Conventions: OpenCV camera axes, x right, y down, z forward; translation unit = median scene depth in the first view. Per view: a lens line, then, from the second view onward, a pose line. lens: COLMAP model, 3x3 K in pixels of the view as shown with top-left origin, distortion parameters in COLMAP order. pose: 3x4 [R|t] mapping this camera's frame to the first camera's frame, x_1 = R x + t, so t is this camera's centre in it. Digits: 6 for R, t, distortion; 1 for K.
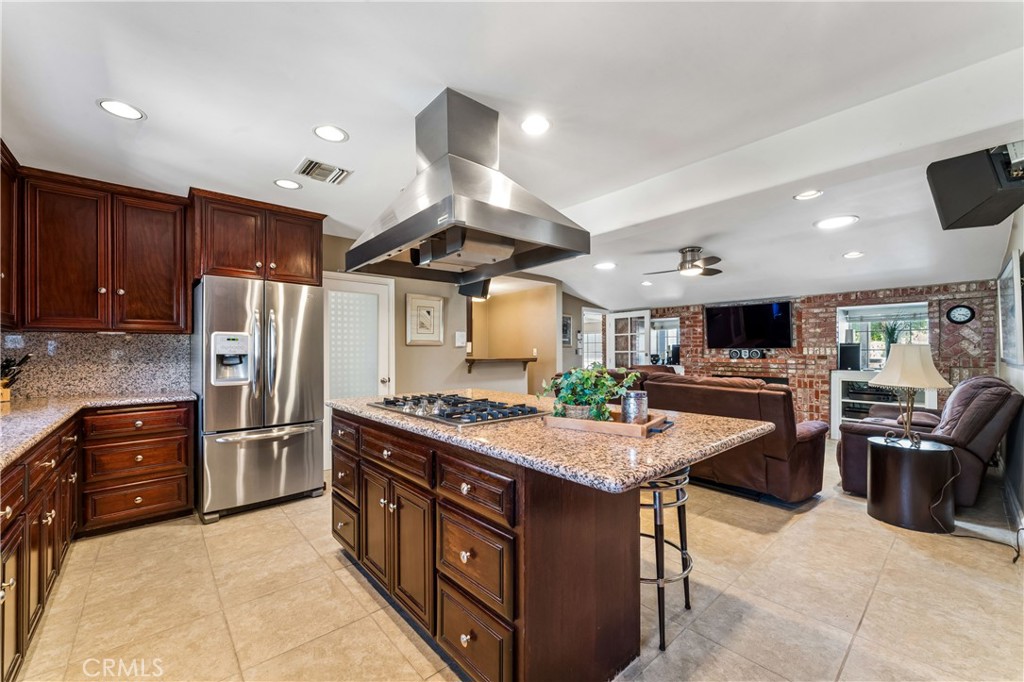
lens RADIAL K [[410.1, 0, 519.1], [0, 410.1, 351.9], [0, 0, 1]] dist [0.003774, 0.000019]
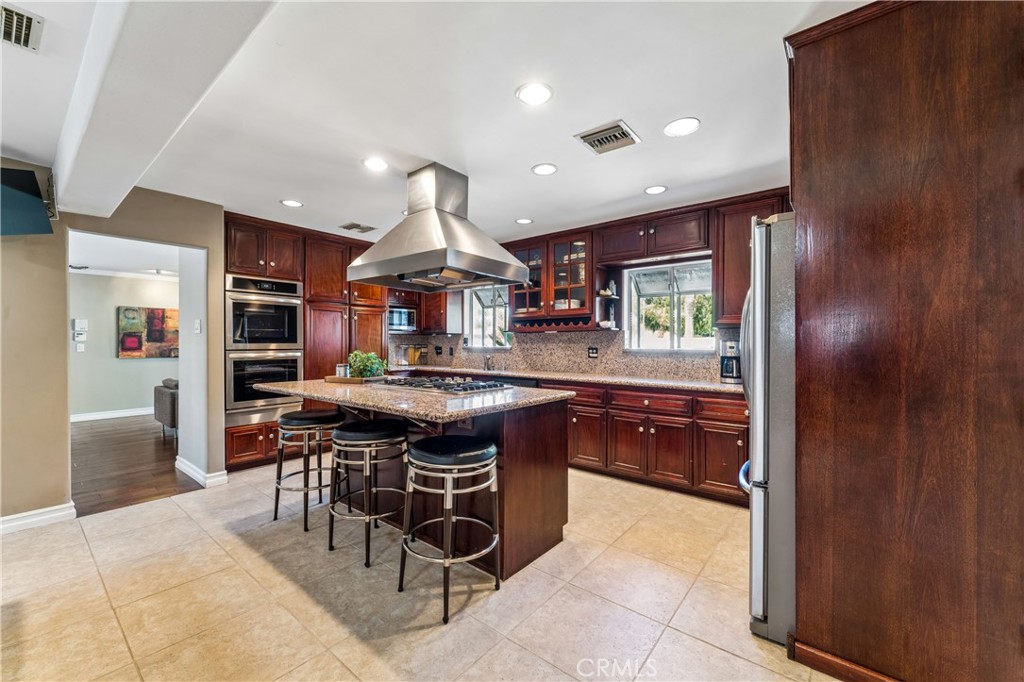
lens RADIAL K [[410.1, 0, 506.9], [0, 410.1, 341.1], [0, 0, 1]] dist [0.003774, 0.000019]
pose [[-0.990617, -0.002924, -0.136634, -0.067951], [-0.002388, 0.999989, -0.004084, -0.001943], [0.136644, -0.003720, -0.990613, 0.867712]]
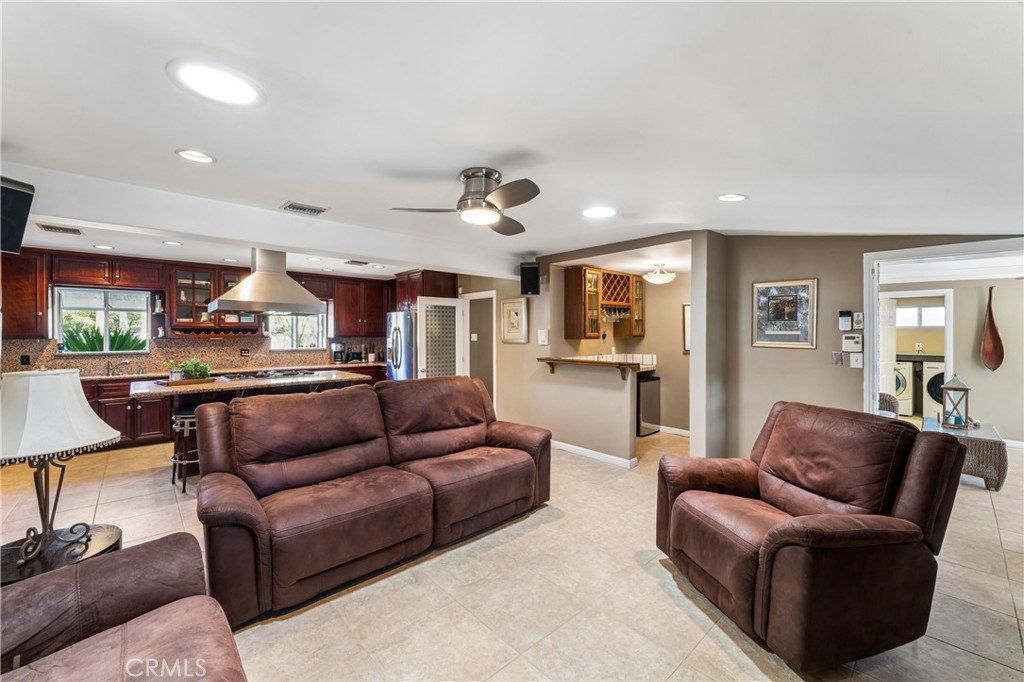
lens RADIAL K [[410.1, 0, 508.2], [0, 410.1, 334.1], [0, 0, 1]] dist [0.003774, 0.000019]
pose [[-0.003129, 0.000398, -0.999995, 0.766677], [-0.001794, 0.999998, 0.000404, -0.035345], [0.999993, 0.001796, -0.003129, 0.842105]]
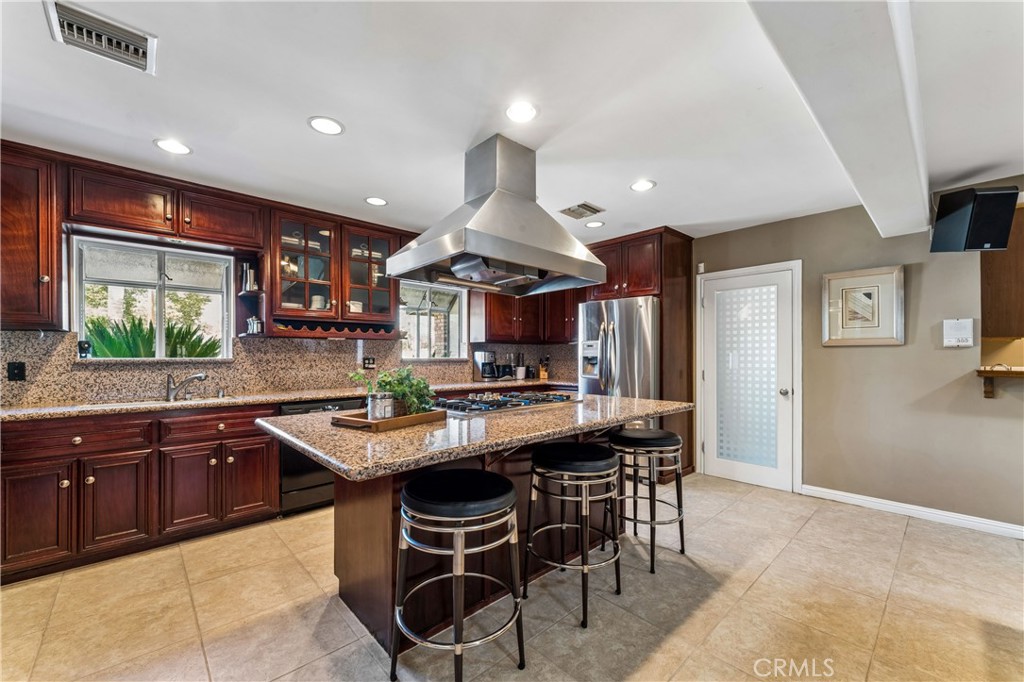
lens RADIAL K [[410.1, 0, 512.3], [0, 410.1, 355.5], [0, 0, 1]] dist [0.003774, 0.000019]
pose [[0.007549, 0.003345, -0.999966, 0.365236], [-0.003830, 0.999987, 0.003316, -0.000508], [0.999964, 0.003805, 0.007562, 0.371236]]
